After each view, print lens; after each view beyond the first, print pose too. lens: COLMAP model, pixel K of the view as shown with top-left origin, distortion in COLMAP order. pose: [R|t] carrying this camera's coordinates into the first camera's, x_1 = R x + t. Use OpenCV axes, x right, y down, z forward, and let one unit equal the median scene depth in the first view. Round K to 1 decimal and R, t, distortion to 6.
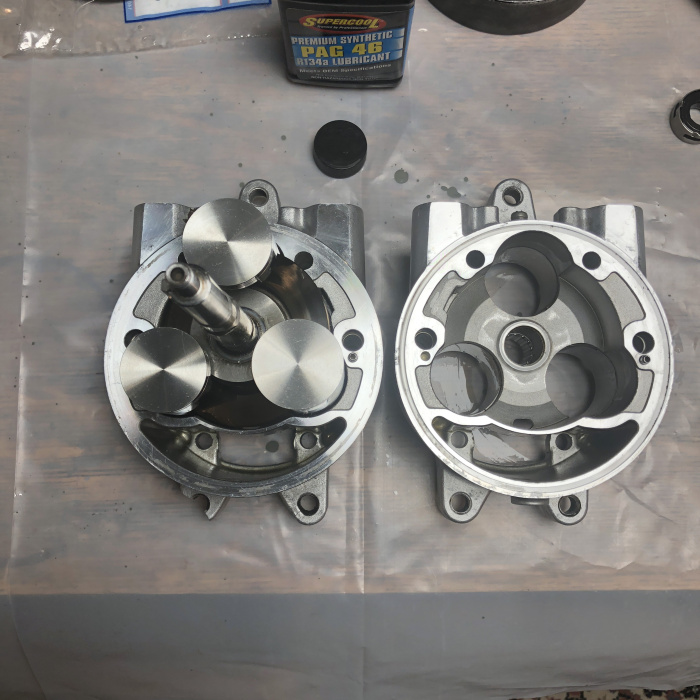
lens RADIAL K [[763.9, 0, 349.6], [0, 763.9, 365.8], [0, 0, 1]] dist [-0.018938, -0.038318]
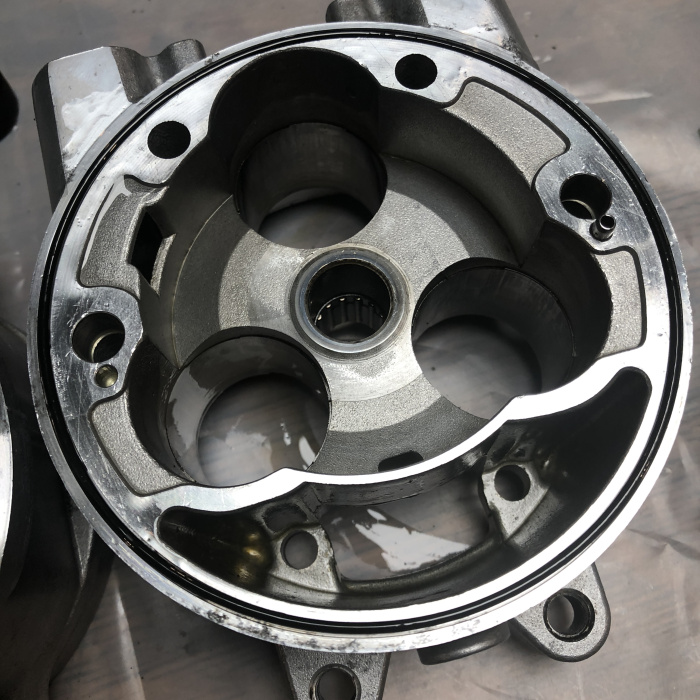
lens RADIAL K [[763.9, 0, 349.6], [0, 763.9, 365.8], [0, 0, 1]] dist [-0.018938, -0.038318]
pose [[0.953707, -0.295532, 0.055708, 0.192923], [0.300712, 0.934741, -0.189291, 0.097218], [0.003869, 0.197280, 0.980340, 0.559903]]
